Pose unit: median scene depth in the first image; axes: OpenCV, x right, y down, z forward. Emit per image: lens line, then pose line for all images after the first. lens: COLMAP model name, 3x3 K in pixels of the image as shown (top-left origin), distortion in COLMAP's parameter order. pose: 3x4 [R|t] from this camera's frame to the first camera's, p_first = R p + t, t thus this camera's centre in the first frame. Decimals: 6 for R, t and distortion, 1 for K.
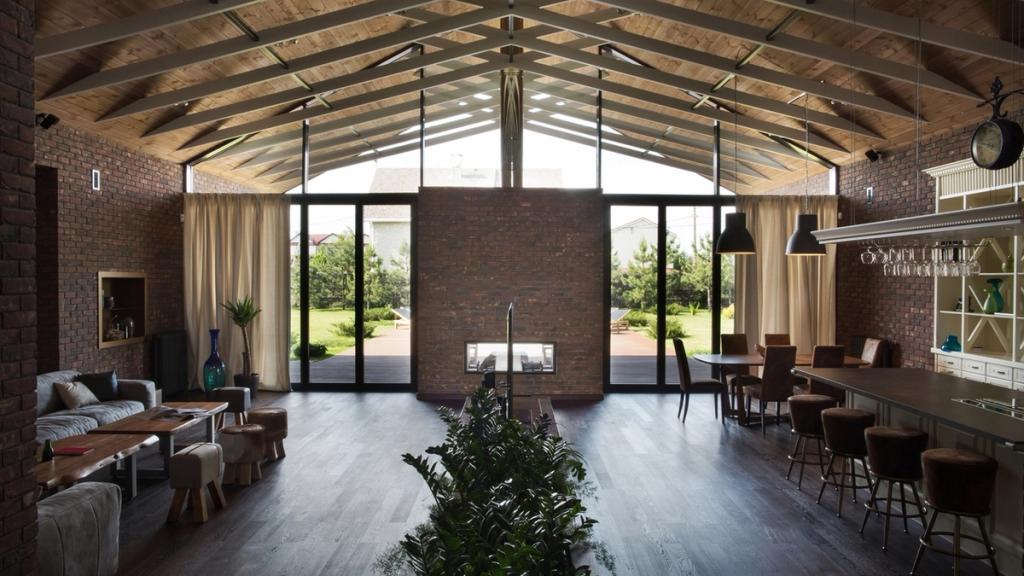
lens RADIAL K [[705.5, 0, 530.7], [0, 705.5, 286.9], [0, 0, 1]] dist [-0.005412, 0.000071]
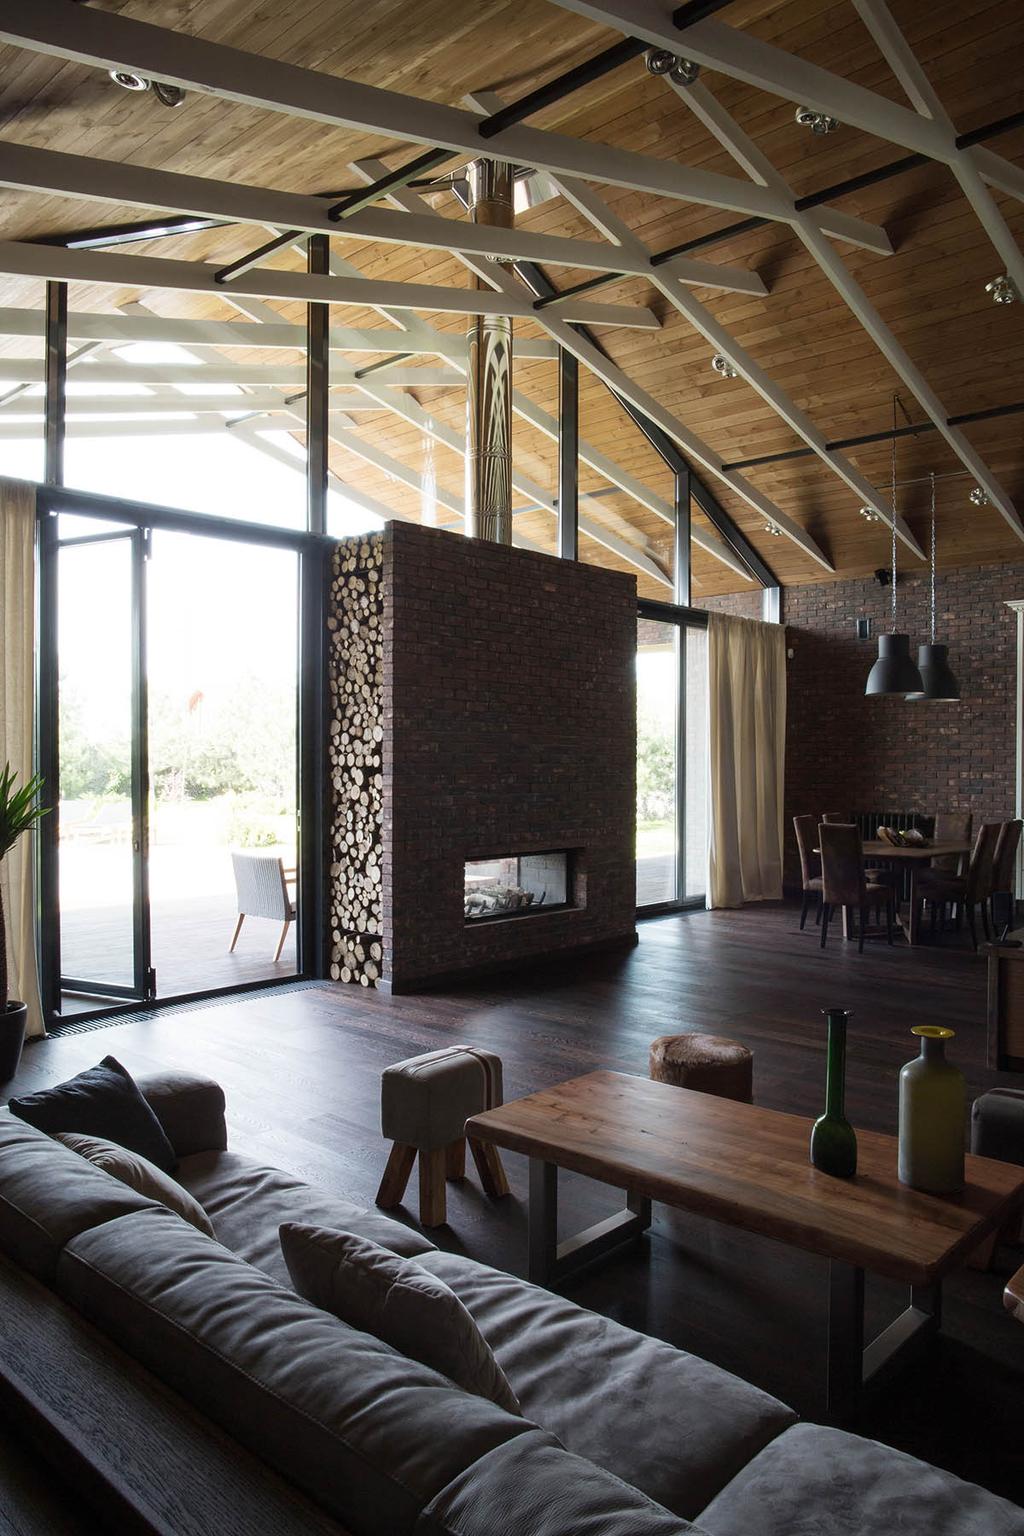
lens RADIAL K [[1046.0, 0, 512.0], [0, 1046.0, 768.0], [0, 0, 1]] dist [-0.000900, 0.005970]
pose [[0.675738, -0.008195, 0.737096, -0.596590], [0.011983, 0.999928, 0.000131, 0.016336], [-0.737044, 0.008743, 0.675788, 0.497332]]
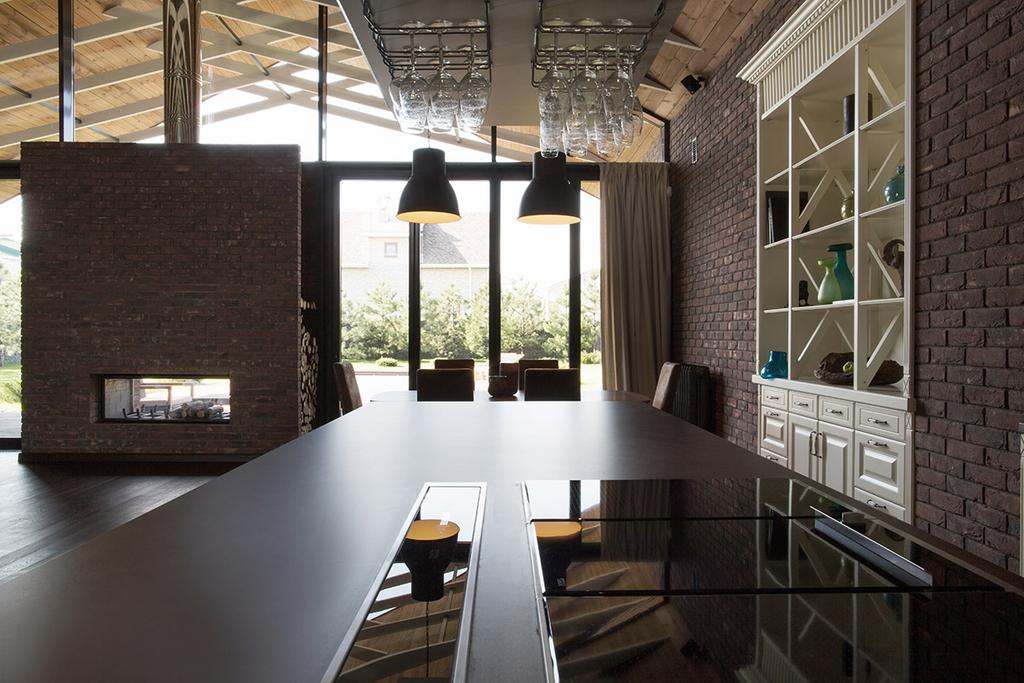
lens RADIAL K [[697.3, 0, 512.0], [0, 697.3, 341.5], [0, 0, 1]] dist [-0.000900, 0.005970]
pose [[0.999977, -0.001602, -0.006596, 0.308706], [0.001552, 0.999970, -0.007583, 0.052076], [0.006608, 0.007573, 0.999949, 0.343744]]
